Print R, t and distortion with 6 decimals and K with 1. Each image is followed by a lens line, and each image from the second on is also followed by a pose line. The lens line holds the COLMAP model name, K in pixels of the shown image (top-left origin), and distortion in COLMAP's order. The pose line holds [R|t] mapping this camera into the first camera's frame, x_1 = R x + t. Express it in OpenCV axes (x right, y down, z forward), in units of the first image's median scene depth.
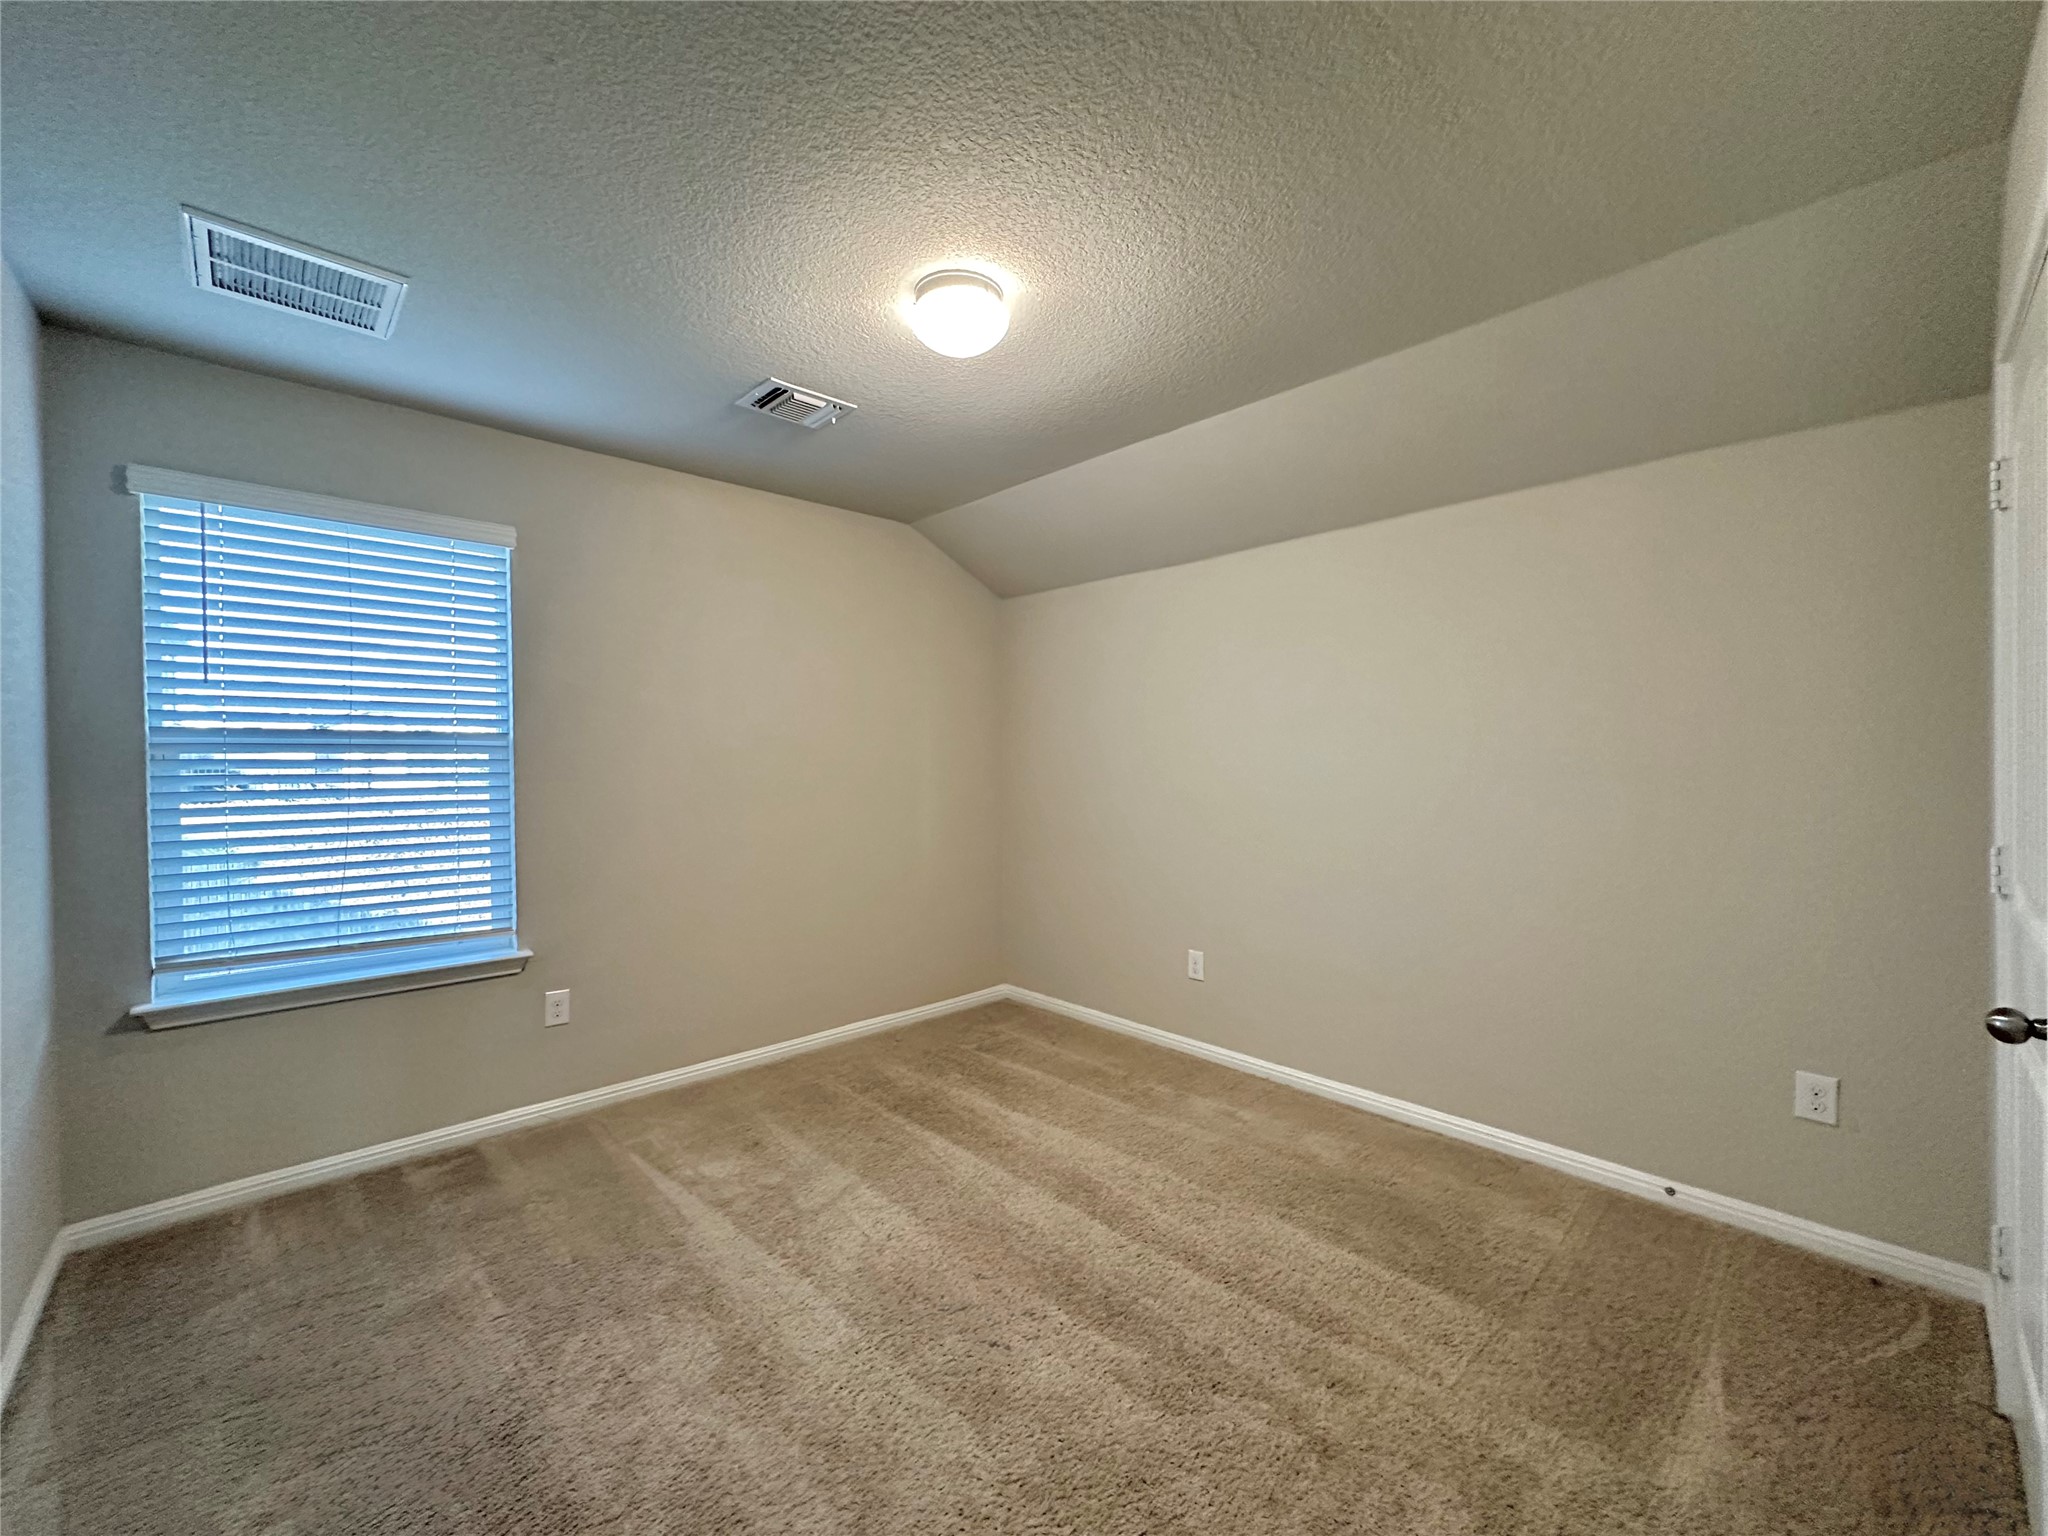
lens RADIAL K [[820.5, 0, 1024.4], [0, 820.5, 766.2], [0, 0, 1]] dist [-0.004574, 0.000671]
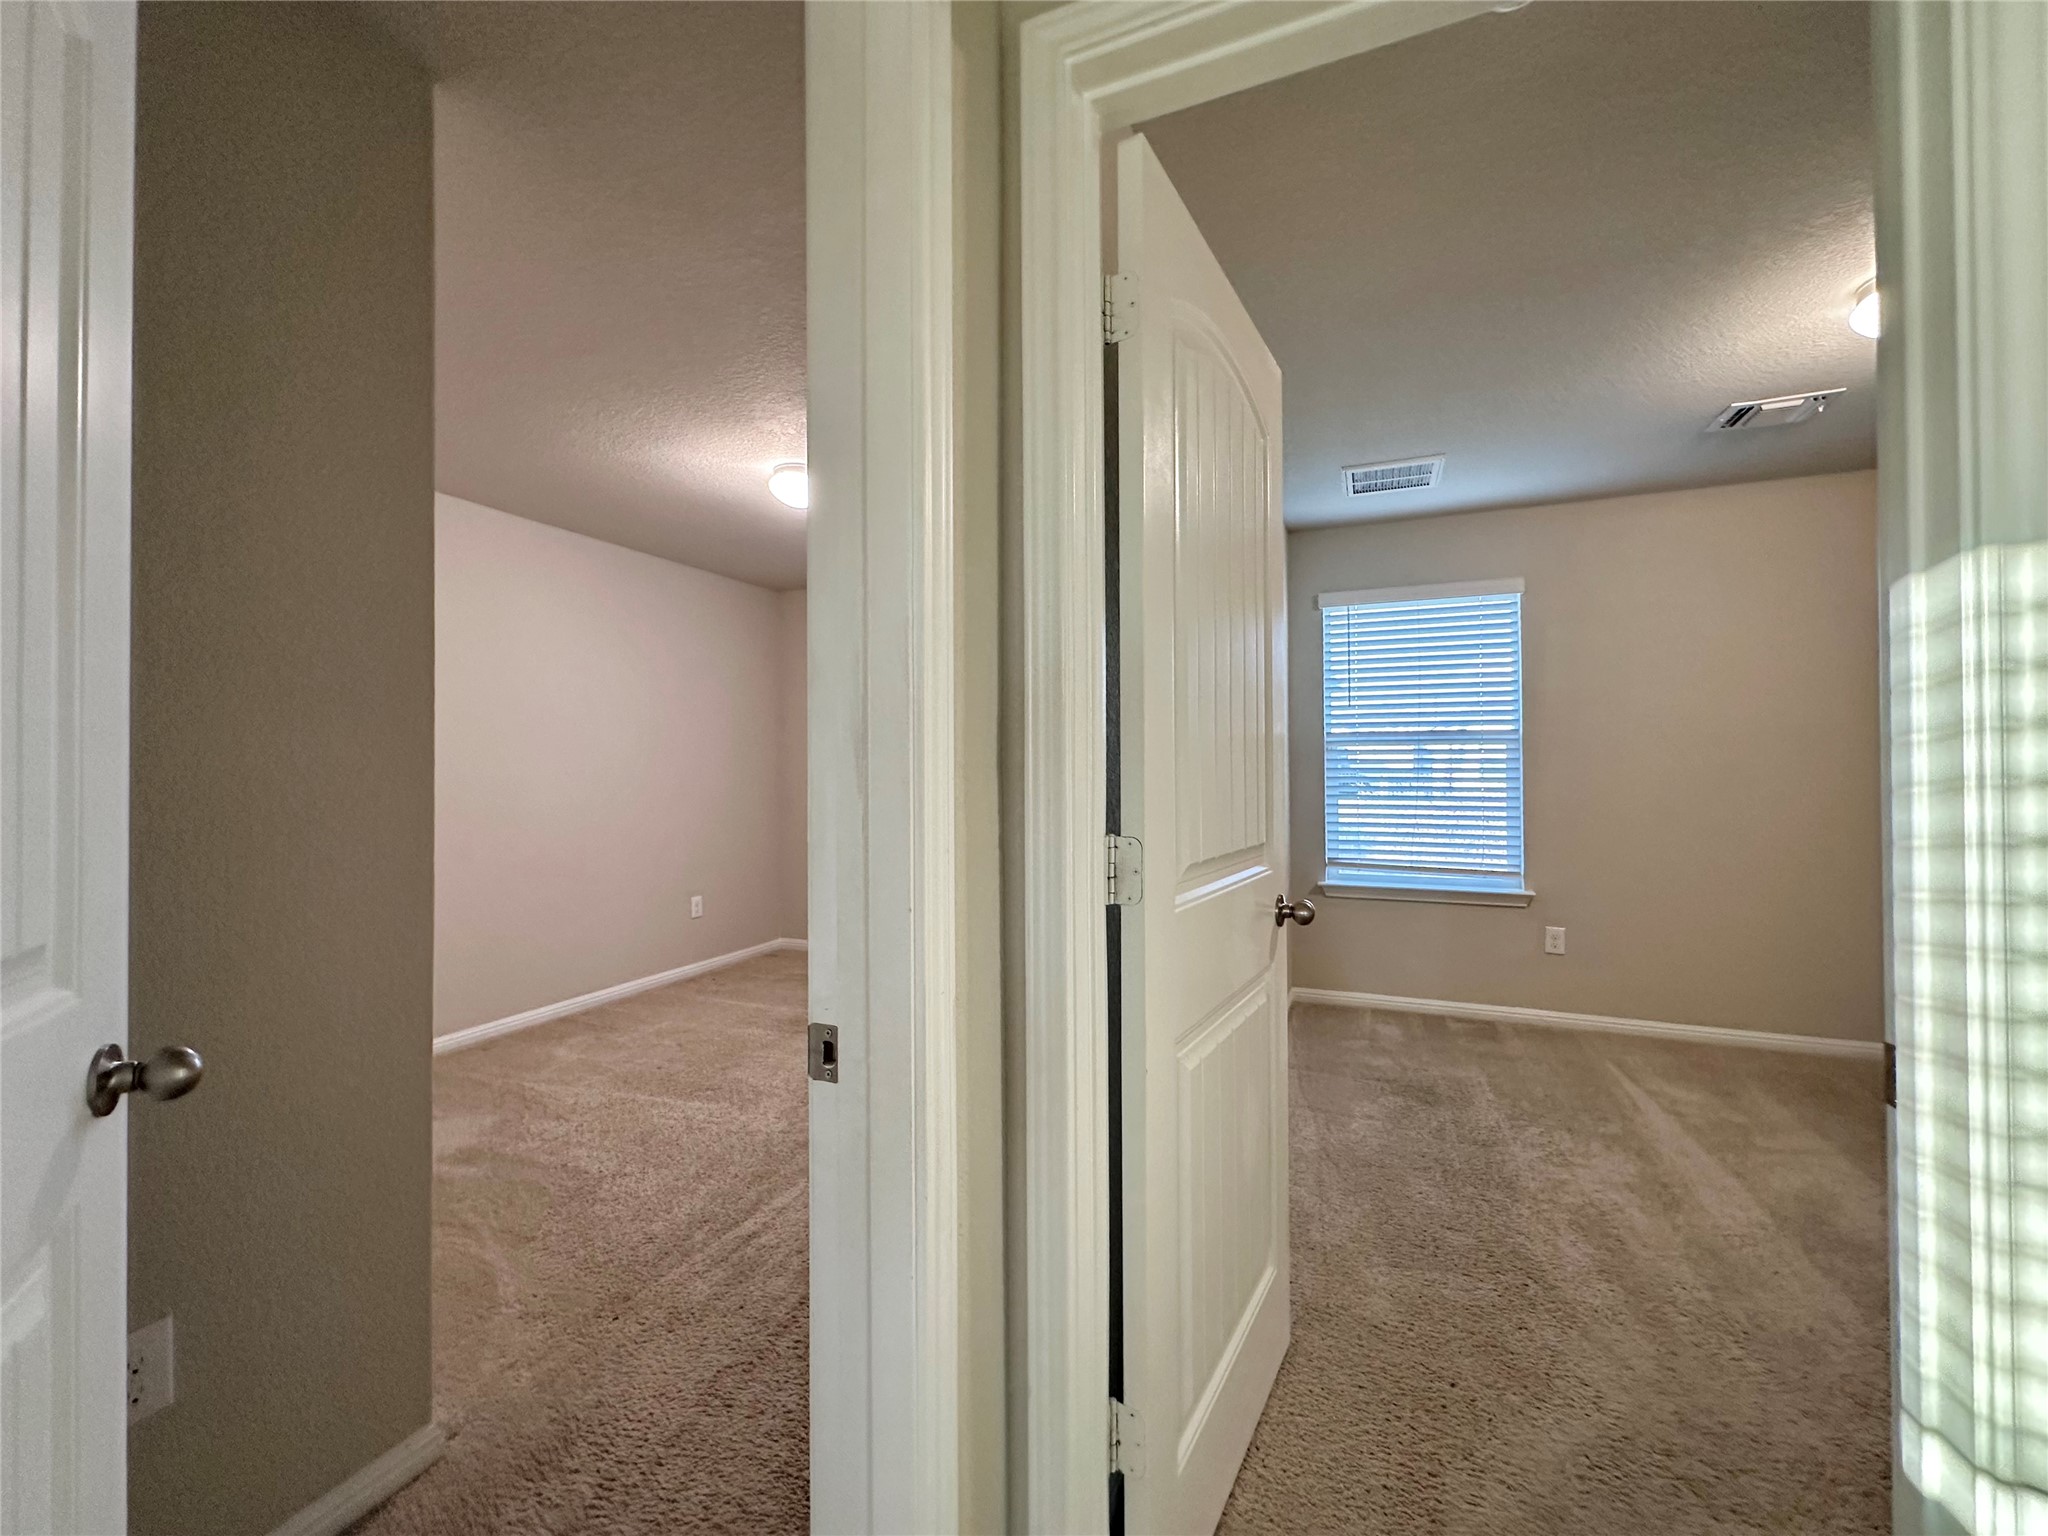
lens RADIAL K [[820.5, 0, 1024.4], [0, 820.5, 766.2], [0, 0, 1]] dist [-0.004574, 0.000671]
pose [[0.399455, -0.001327, -0.916752, 0.346547], [-0.008890, 0.999946, -0.005321, 0.042714], [0.916710, 0.010275, 0.399422, -0.355222]]
